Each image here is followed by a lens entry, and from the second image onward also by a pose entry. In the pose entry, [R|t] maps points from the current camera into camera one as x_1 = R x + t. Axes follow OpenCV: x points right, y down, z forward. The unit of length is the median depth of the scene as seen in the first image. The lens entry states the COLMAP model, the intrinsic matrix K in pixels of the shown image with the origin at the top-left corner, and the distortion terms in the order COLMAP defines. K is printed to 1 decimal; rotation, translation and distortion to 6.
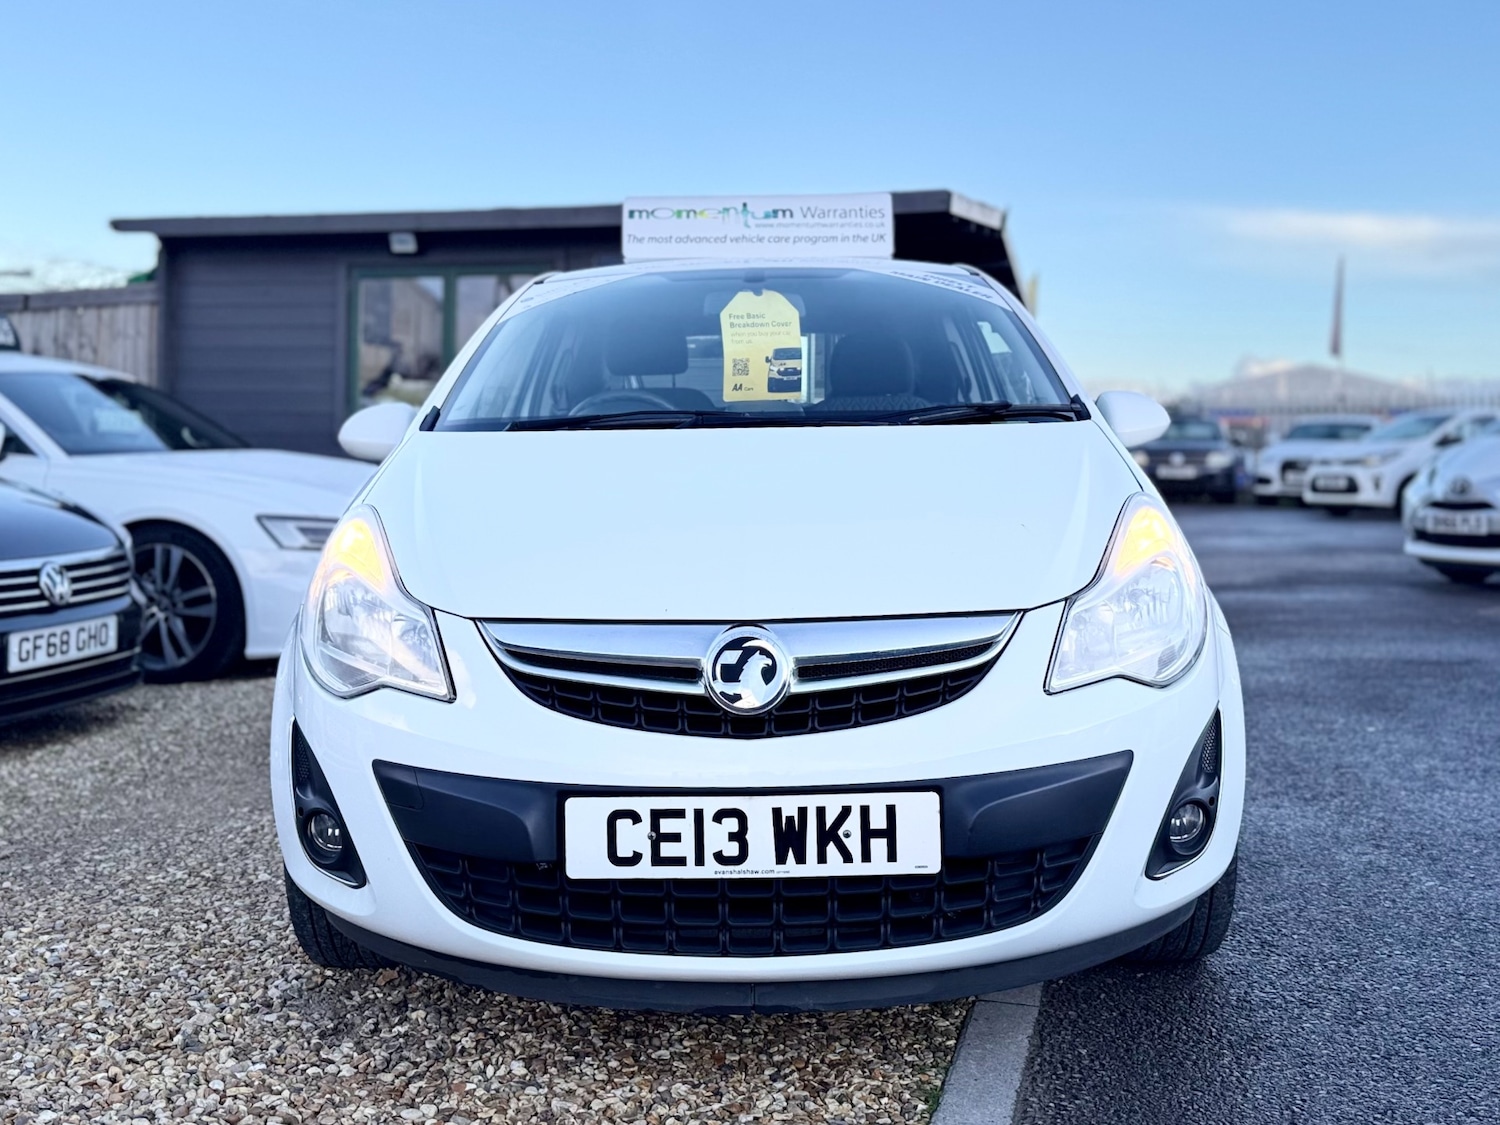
lens RADIAL K [[1668.8, 0, 695.1], [0, 1668.8, 428.4], [0, 0, 1]] dist [0.104978, -0.227364]
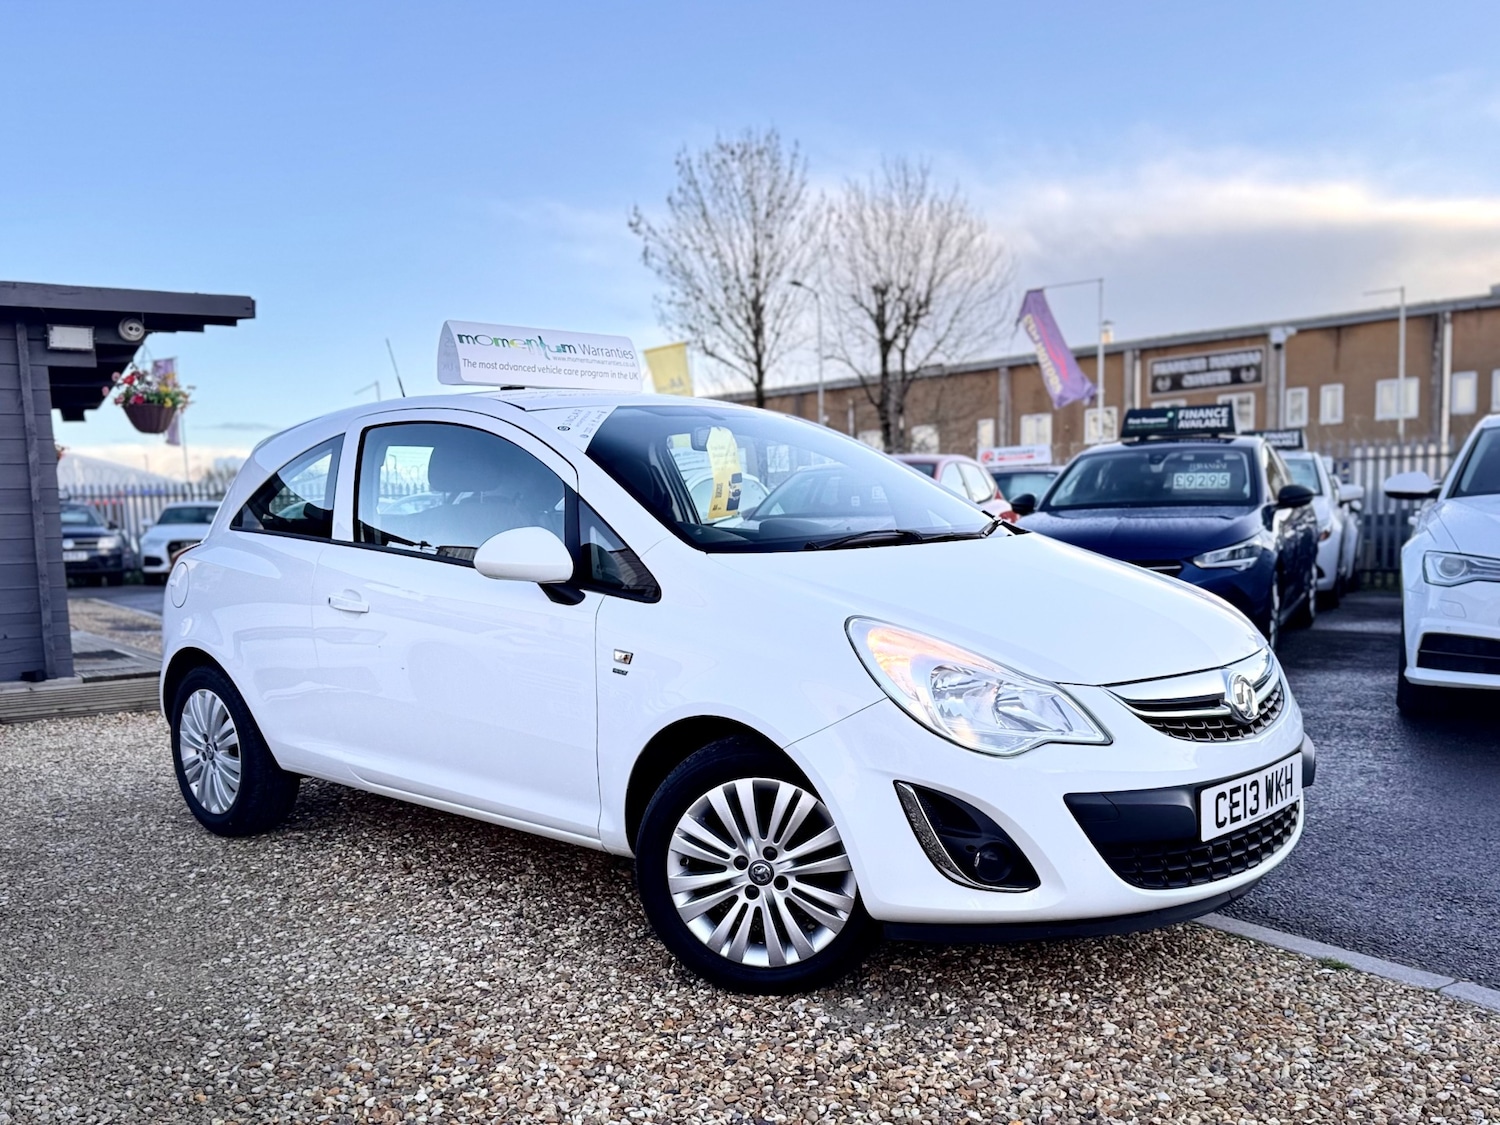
lens RADIAL K [[1481.3, 0, 755.1], [0, 1481.3, 703.0], [0, 0, 1]] dist [0.115822, -0.298524]
pose [[0.635318, -0.111869, 0.764105, -0.856101], [0.015767, 0.991125, 0.131996, -0.026087], [-0.772090, -0.071812, 0.631443, 0.300501]]
